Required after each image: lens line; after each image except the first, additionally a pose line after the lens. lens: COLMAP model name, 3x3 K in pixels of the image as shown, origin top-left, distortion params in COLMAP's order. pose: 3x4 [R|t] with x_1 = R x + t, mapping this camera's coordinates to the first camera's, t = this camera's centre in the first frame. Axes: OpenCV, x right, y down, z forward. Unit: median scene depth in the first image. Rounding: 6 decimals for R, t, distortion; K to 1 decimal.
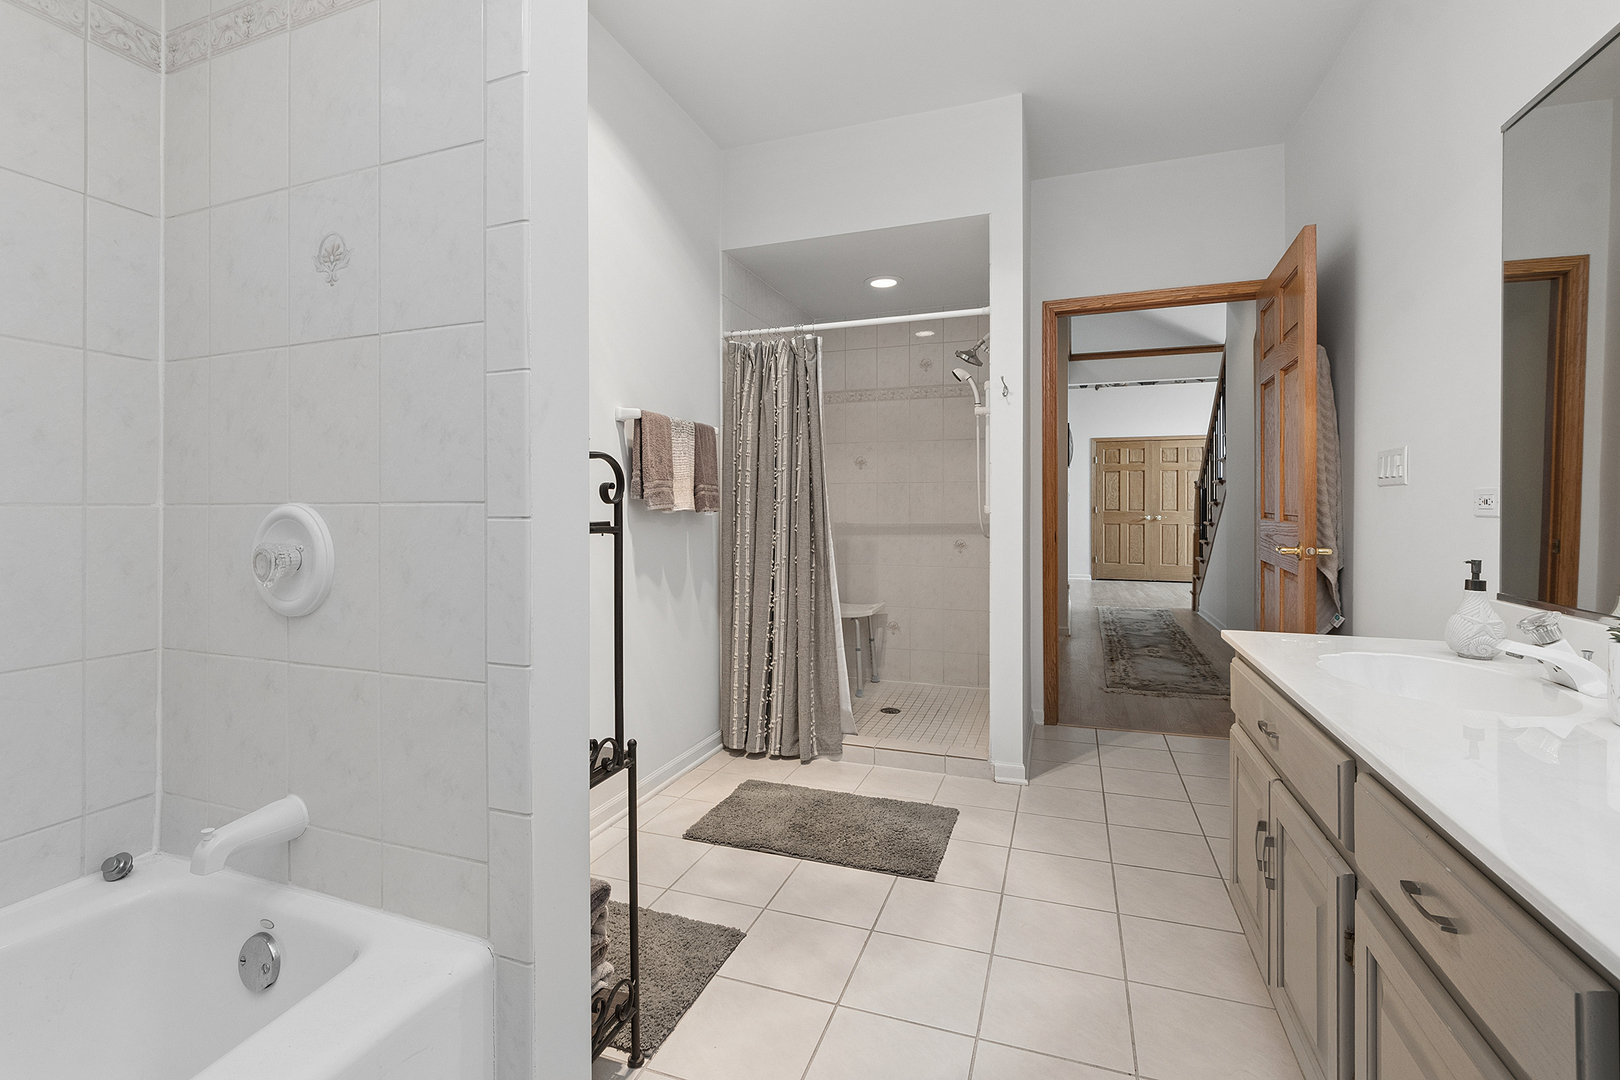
lens RADIAL K [[729.3, 0, 799.3], [0, 729.3, 510.5], [0, 0, 1]] dist [-0.001106, -0.000445]
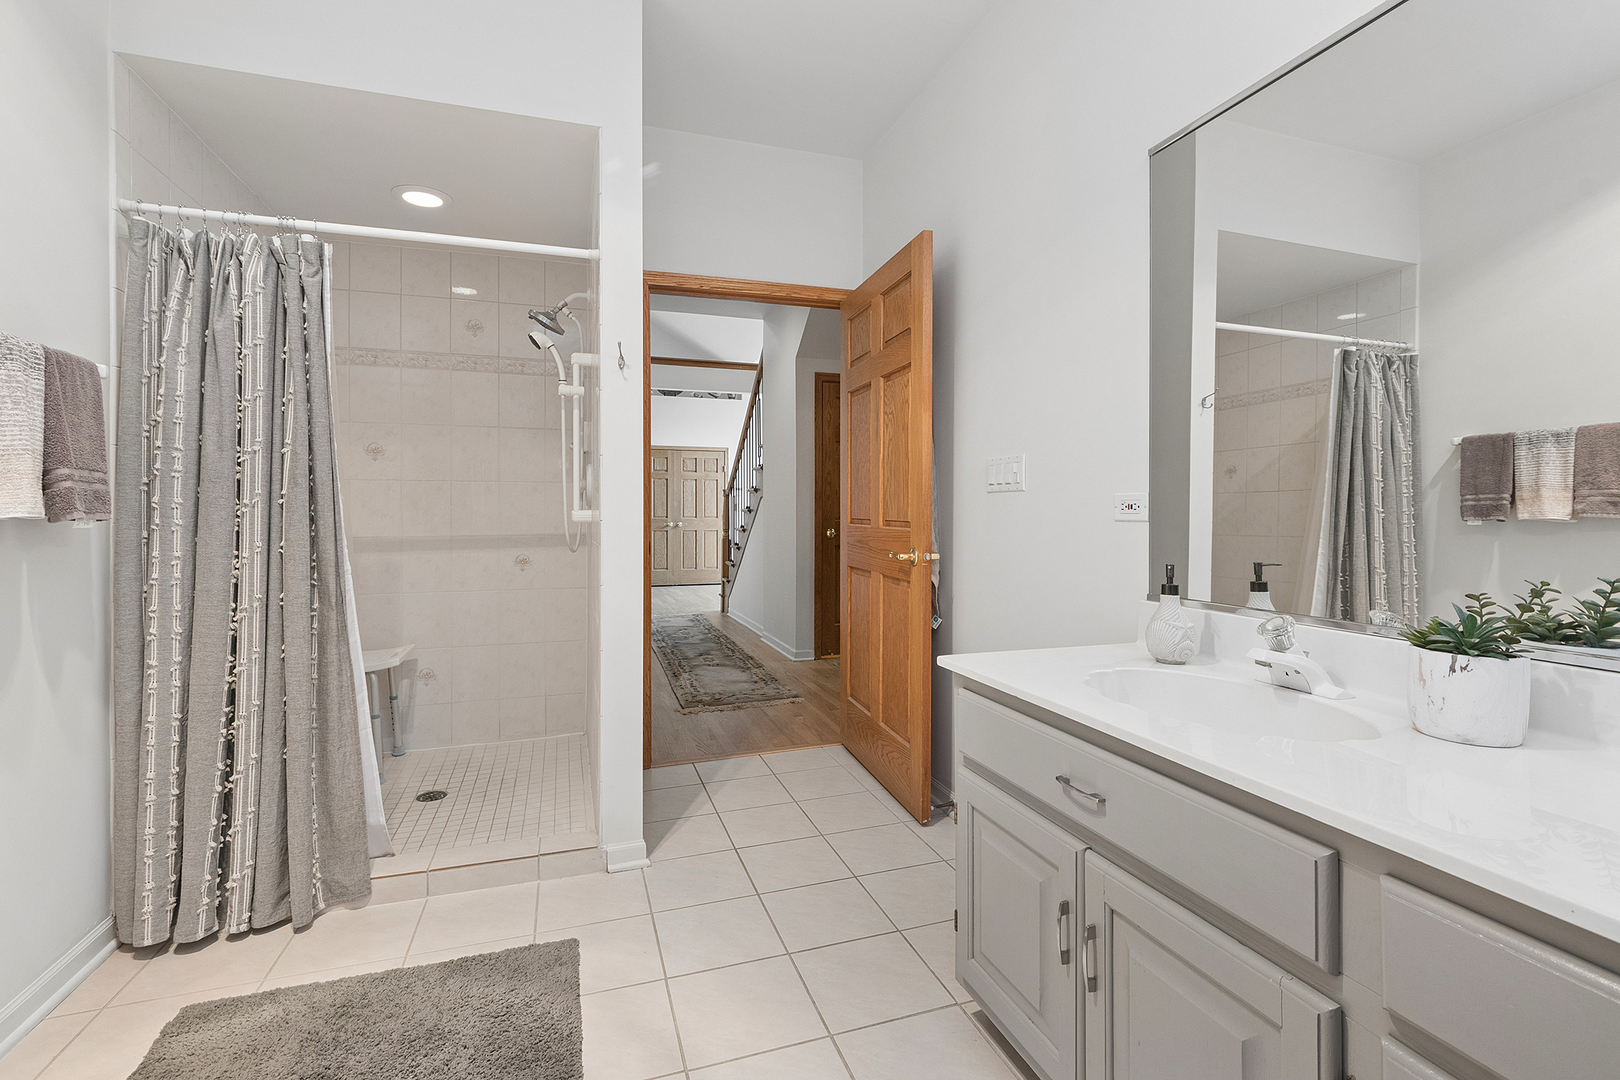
lens RADIAL K [[729.3, 0, 808.6], [0, 729.3, 513.9], [0, 0, 1]] dist [-0.001106, -0.000445]
pose [[0.783104, -0.000389, 0.621891, -0.038455], [0.003650, 0.999985, -0.003971, 0.000375], [-0.621880, 0.005380, 0.783094, 0.247545]]
